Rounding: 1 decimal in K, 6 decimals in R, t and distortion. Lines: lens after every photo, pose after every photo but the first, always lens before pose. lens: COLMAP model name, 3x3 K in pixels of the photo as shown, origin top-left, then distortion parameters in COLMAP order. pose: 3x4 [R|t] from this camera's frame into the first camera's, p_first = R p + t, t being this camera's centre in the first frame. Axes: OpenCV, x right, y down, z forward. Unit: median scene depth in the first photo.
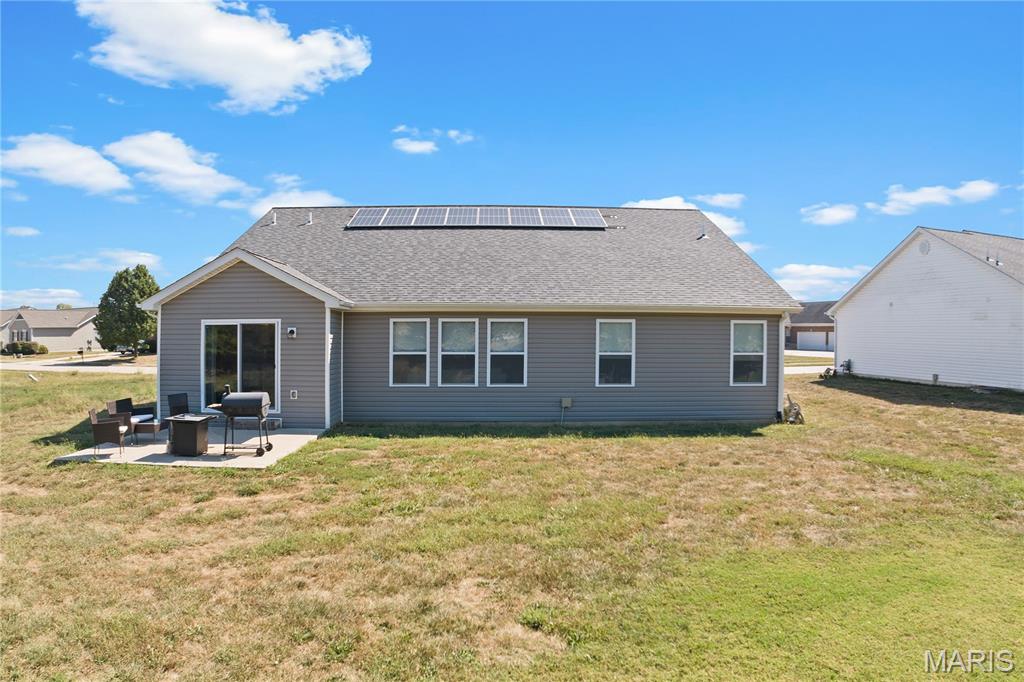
lens RADIAL K [[633.4, 0, 508.7], [0, 633.4, 367.1], [0, 0, 1]] dist [-0.156054, -0.002086]
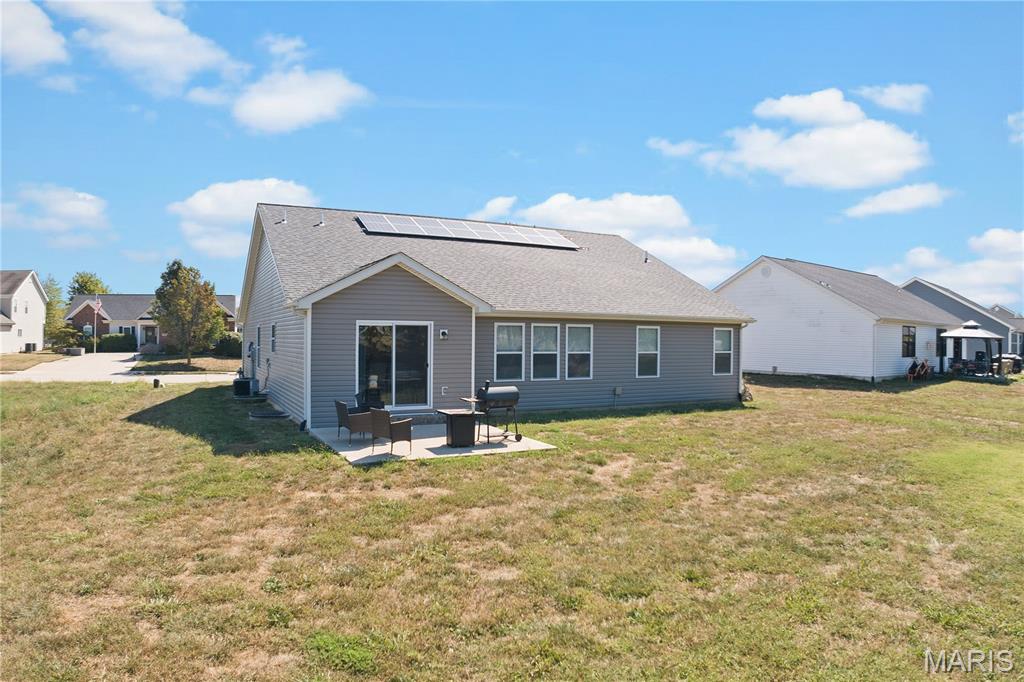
lens RADIAL K [[633.4, 0, 508.7], [0, 633.4, 367.1], [0, 0, 1]] dist [-0.156054, -0.002086]
pose [[0.903048, -0.014081, 0.429309, -0.654404], [0.014065, 0.999896, 0.003209, 0.000555], [-0.429309, 0.003140, 0.903152, -0.048845]]
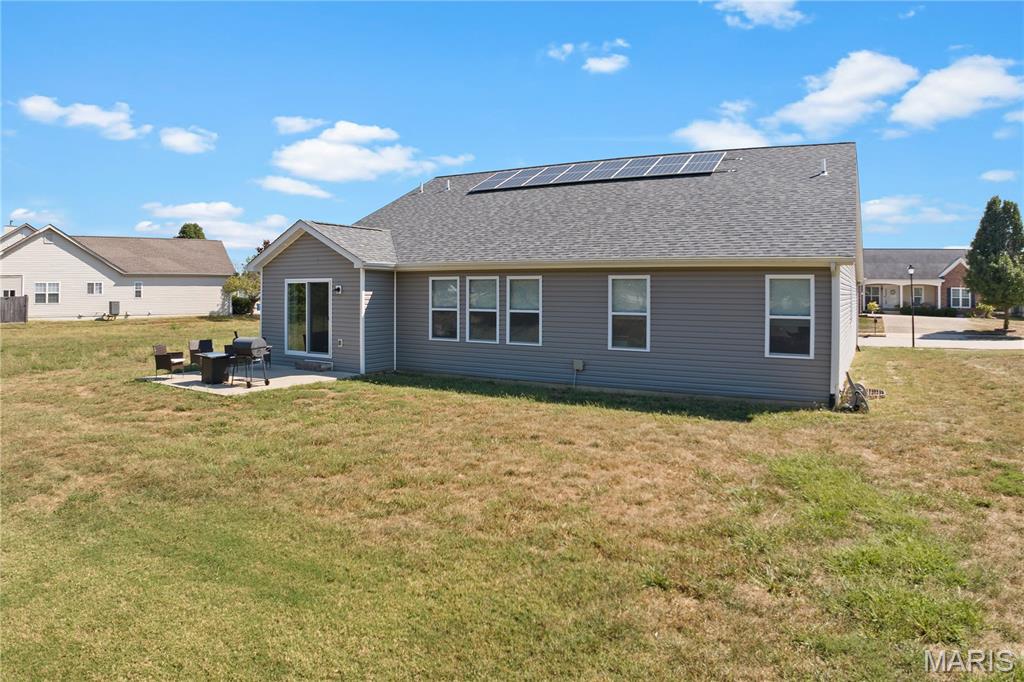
lens RADIAL K [[715.8, 0, 512.0], [0, 715.8, 341.0], [0, 0, 1]] dist [-0.111767, 0.000079]
pose [[0.829243, 0.040186, -0.557442, 0.605907], [-0.033406, 0.999192, 0.022339, -0.000020], [0.557889, 0.000097, 0.829916, 0.065766]]
